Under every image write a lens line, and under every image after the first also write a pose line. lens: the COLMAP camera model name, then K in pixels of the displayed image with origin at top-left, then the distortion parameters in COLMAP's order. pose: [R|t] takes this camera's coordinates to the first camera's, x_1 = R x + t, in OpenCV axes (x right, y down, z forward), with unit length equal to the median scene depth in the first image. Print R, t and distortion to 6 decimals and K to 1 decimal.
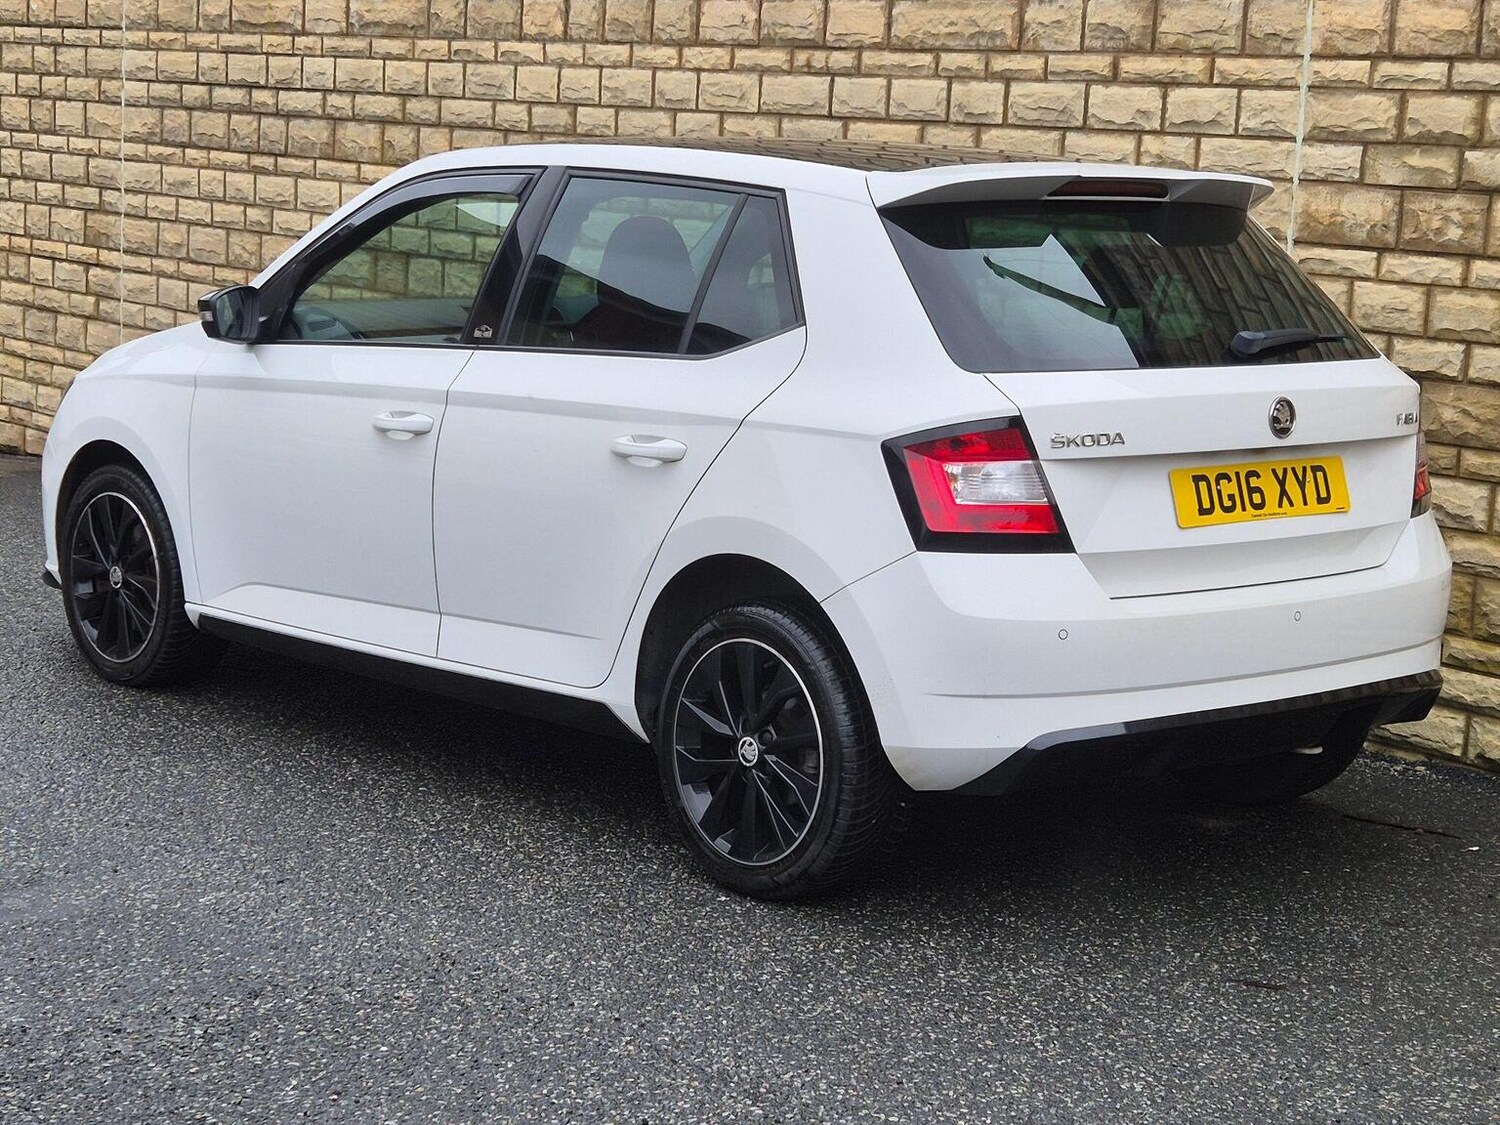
lens RADIAL K [[2798.7, 0, 747.3], [0, 2798.7, 568.5], [0, 0, 1]] dist [0.091432, 0.000000]
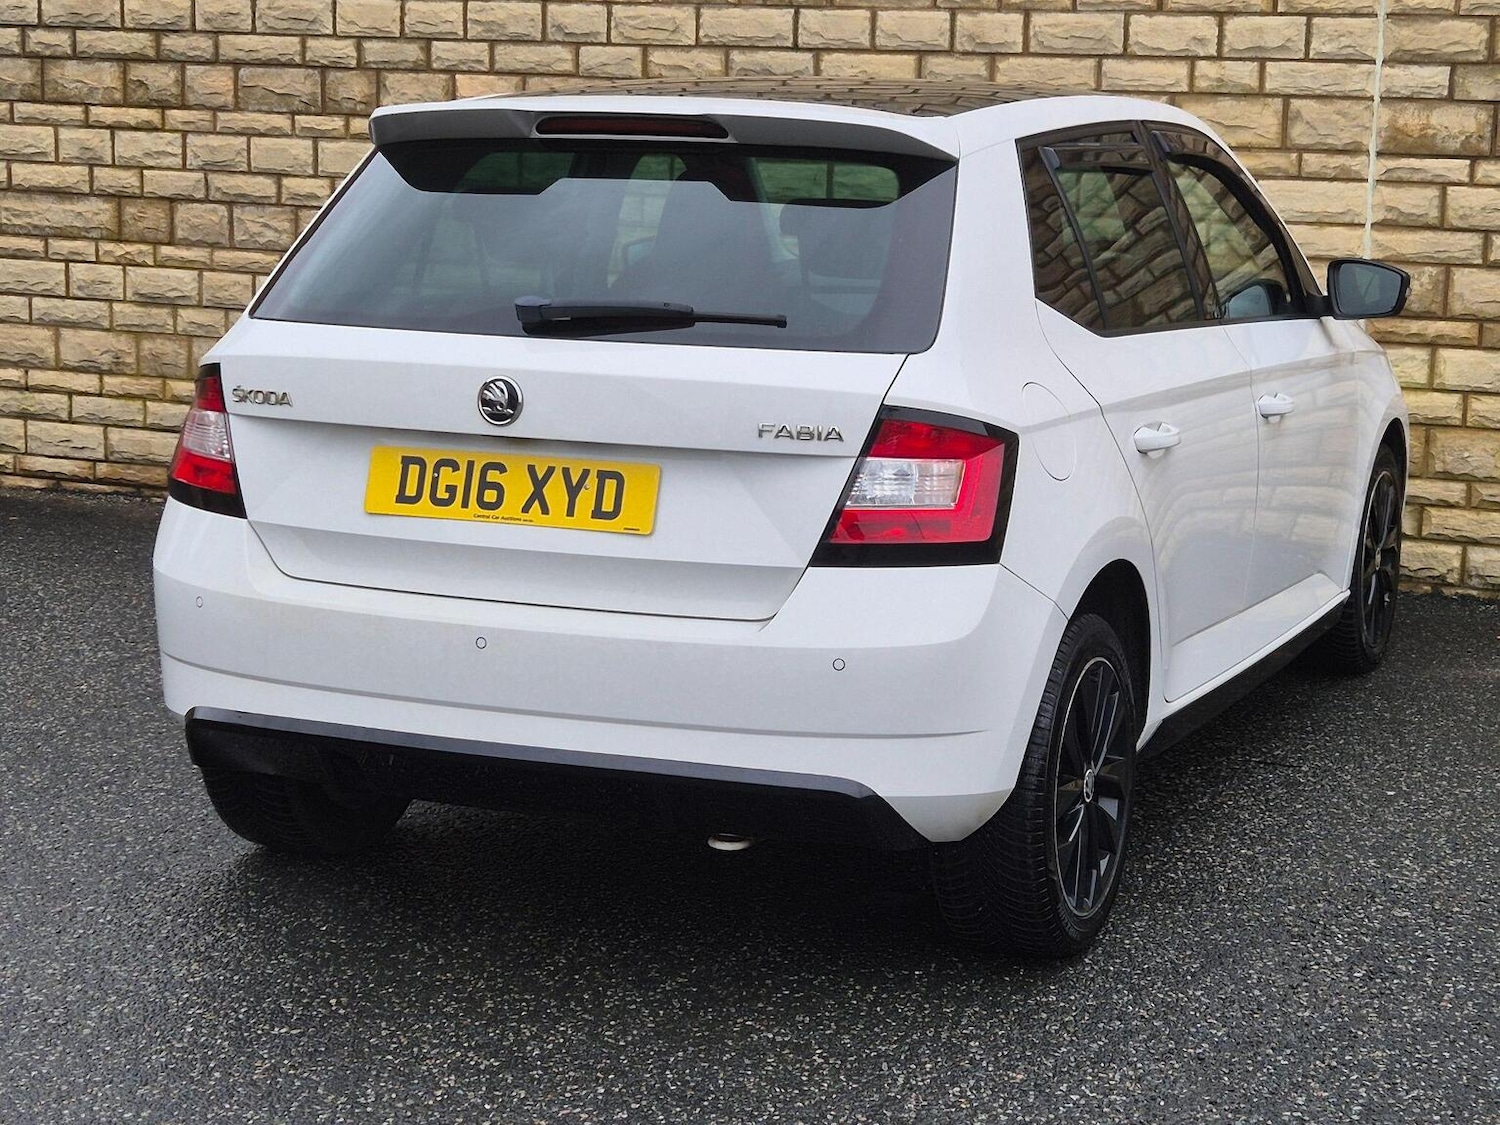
lens RADIAL K [[2798.7, 0, 772.8], [0, 2798.7, 528.9], [0, 0, 1]] dist [0.091432, 0.000000]
pose [[0.886433, -0.106085, 0.450536, -0.487462], [0.093464, 0.994354, 0.050245, -0.042053], [-0.453323, -0.002430, 0.891343, 0.100607]]
